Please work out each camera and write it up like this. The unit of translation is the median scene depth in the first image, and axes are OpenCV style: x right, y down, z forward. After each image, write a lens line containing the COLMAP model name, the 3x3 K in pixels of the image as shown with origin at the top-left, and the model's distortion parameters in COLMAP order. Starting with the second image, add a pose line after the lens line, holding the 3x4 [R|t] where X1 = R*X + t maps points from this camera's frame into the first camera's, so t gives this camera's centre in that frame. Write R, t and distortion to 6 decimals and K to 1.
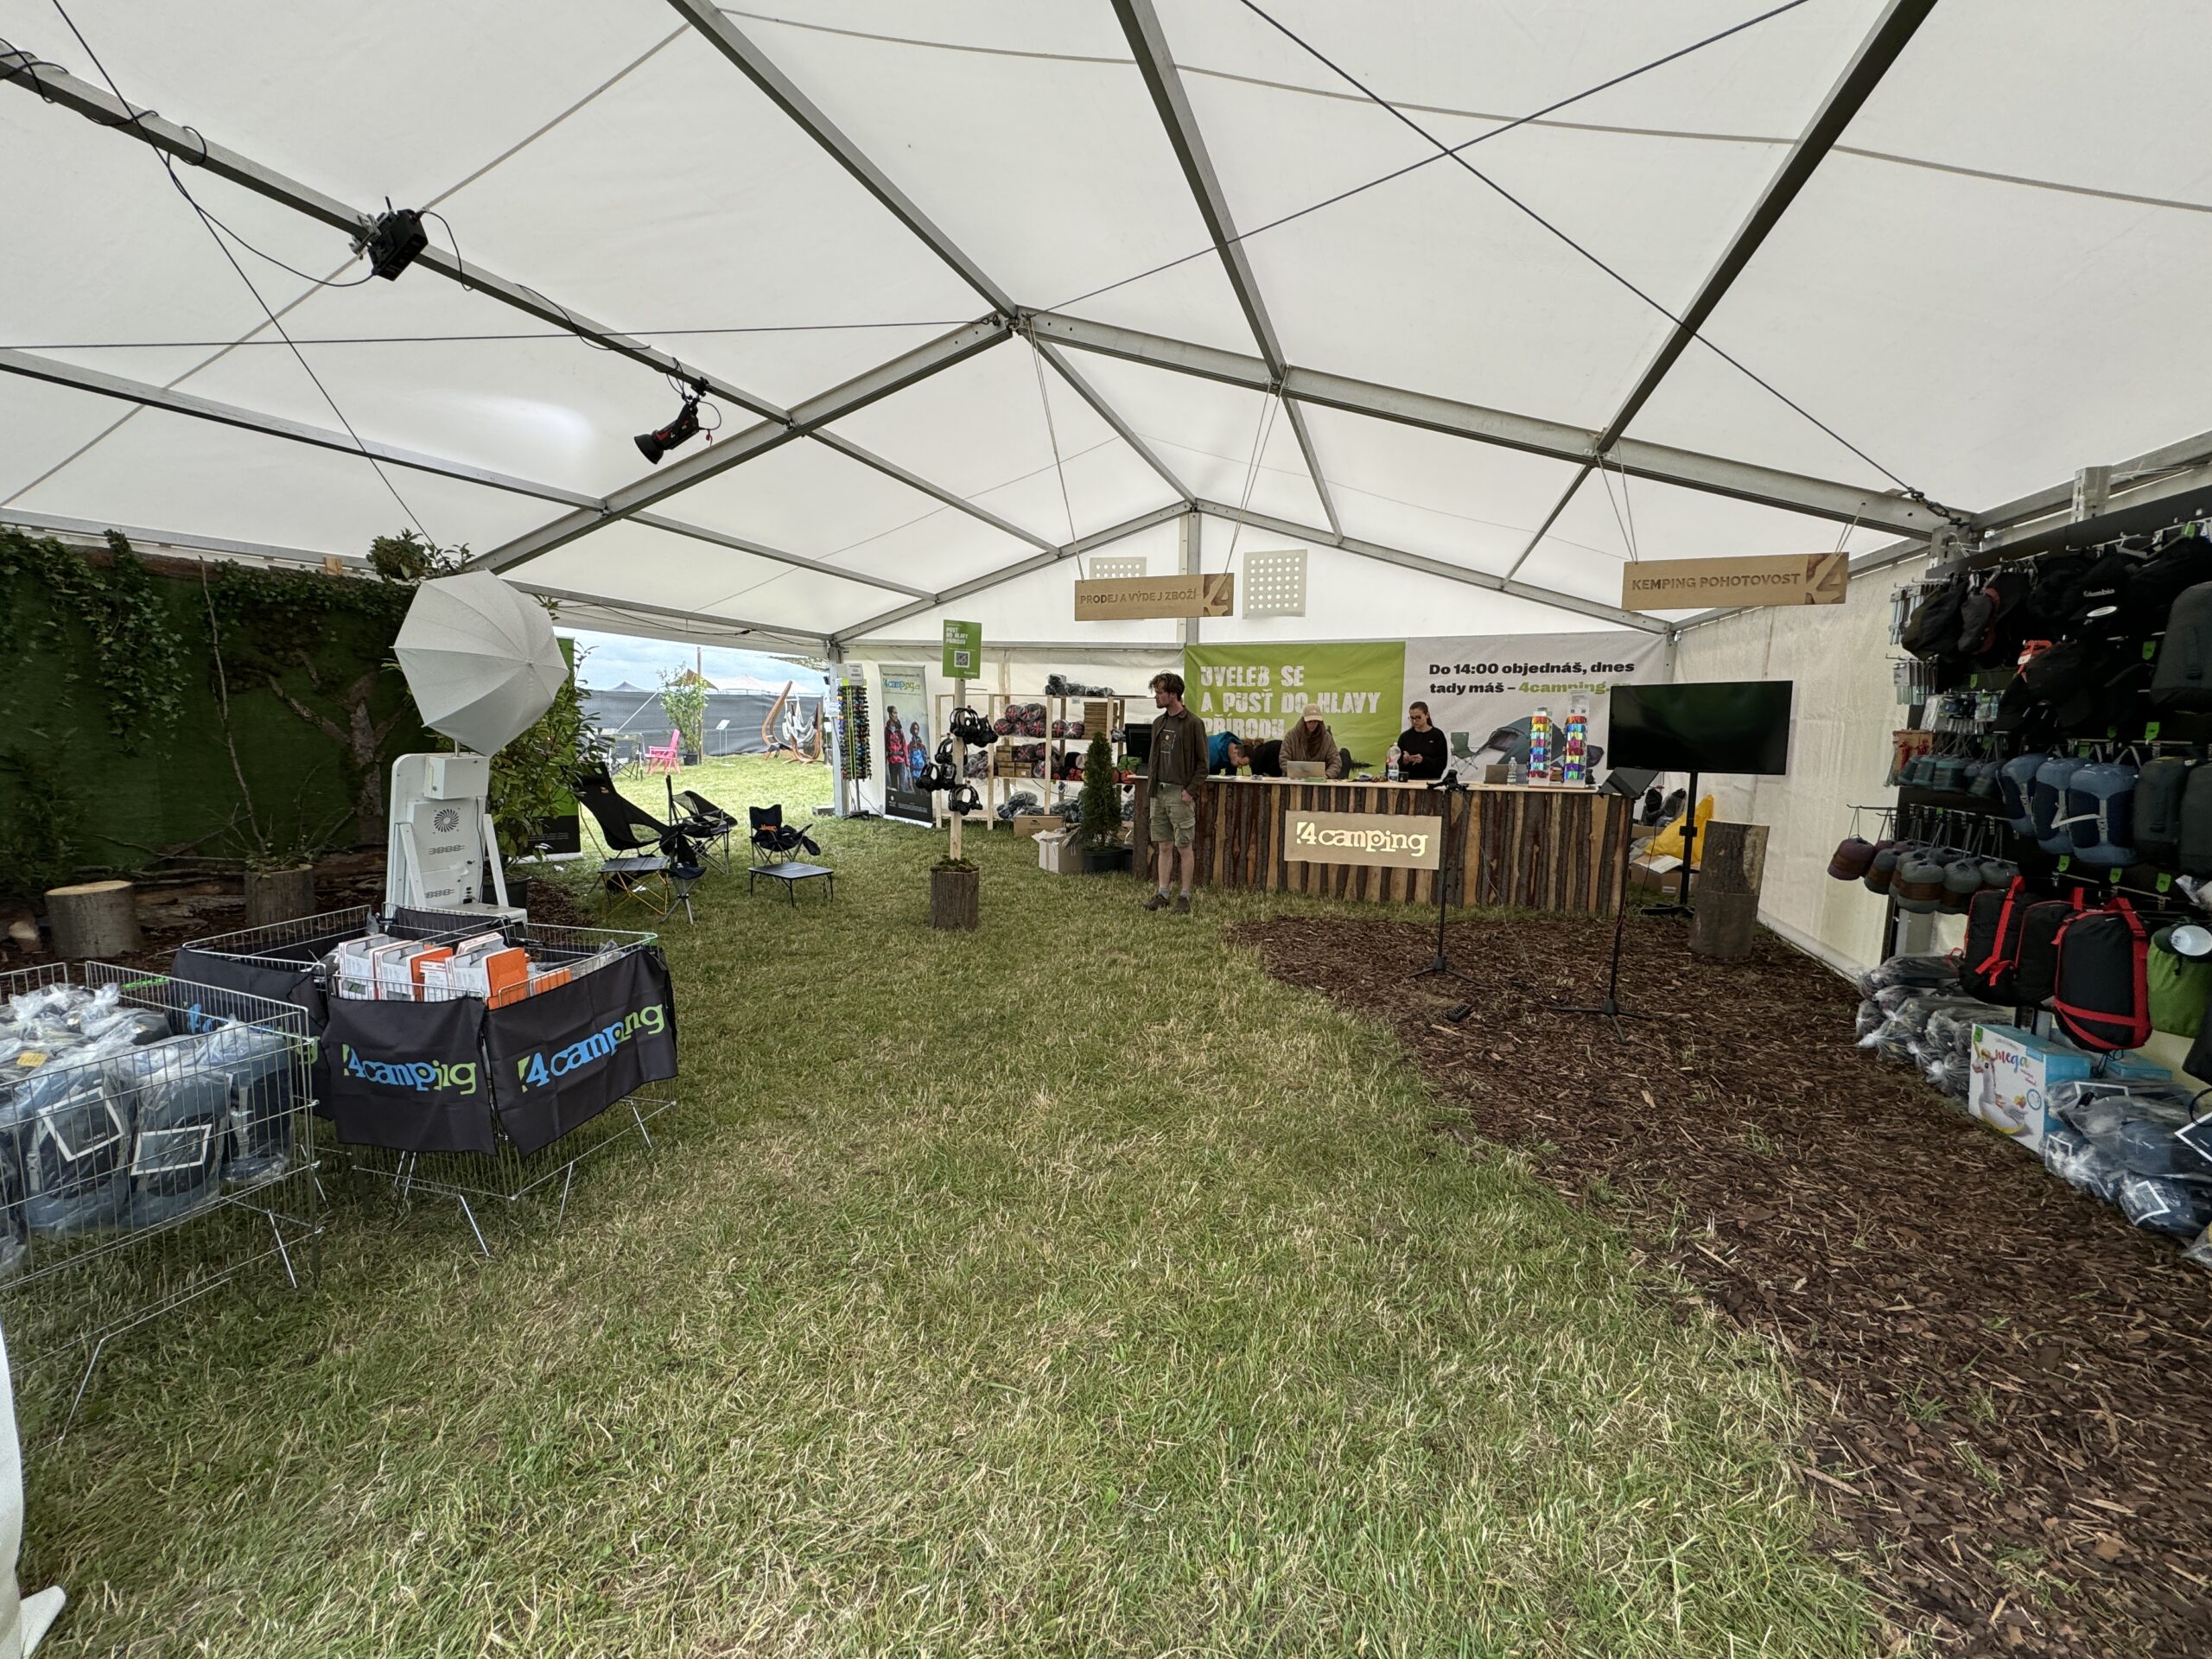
lens RADIAL K [[885.0, 0, 1106.0], [0, 885.0, 829.5], [0, 0, 1]] dist [-0.000071, -0.000006]
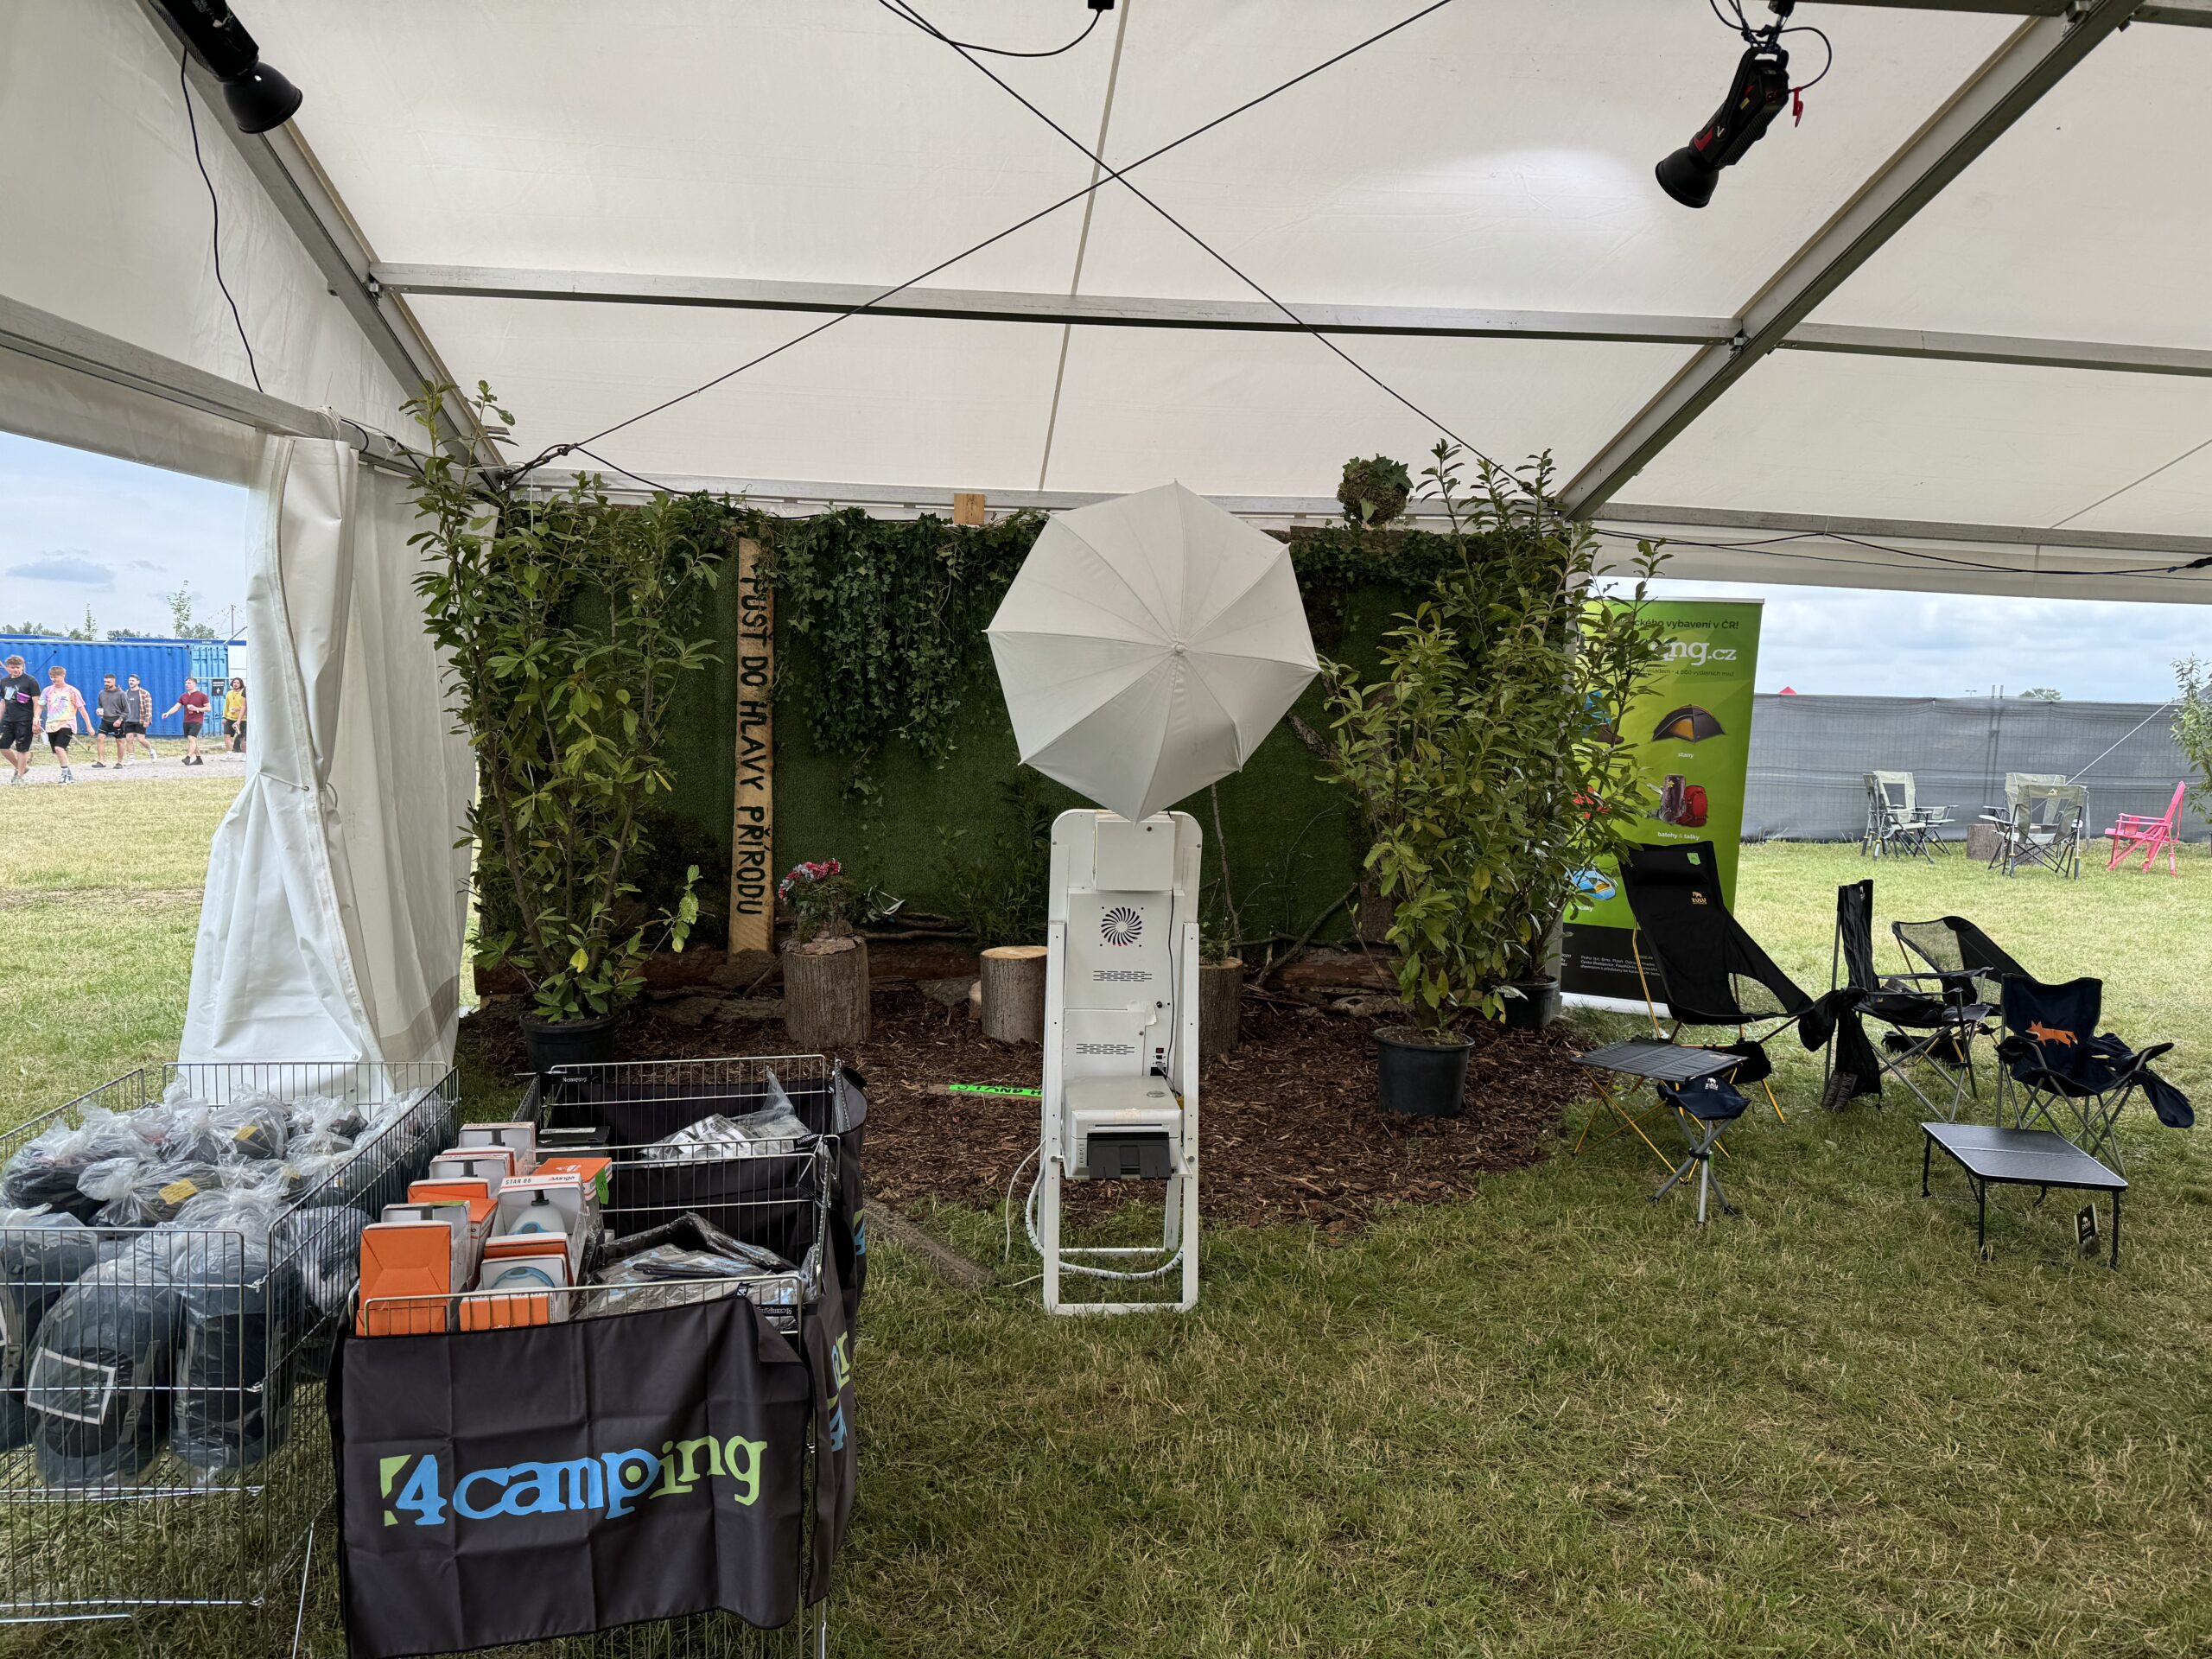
lens RADIAL K [[1529.8, 0, 1106.0], [0, 1529.8, 829.5], [0, 0, 1]] dist [0.096560, -0.137313]
pose [[0.422361, 0.068762, -0.903816, 0.142548], [-0.136844, 0.990527, 0.011411, -0.081958], [0.896038, 0.118862, 0.427770, 0.556256]]
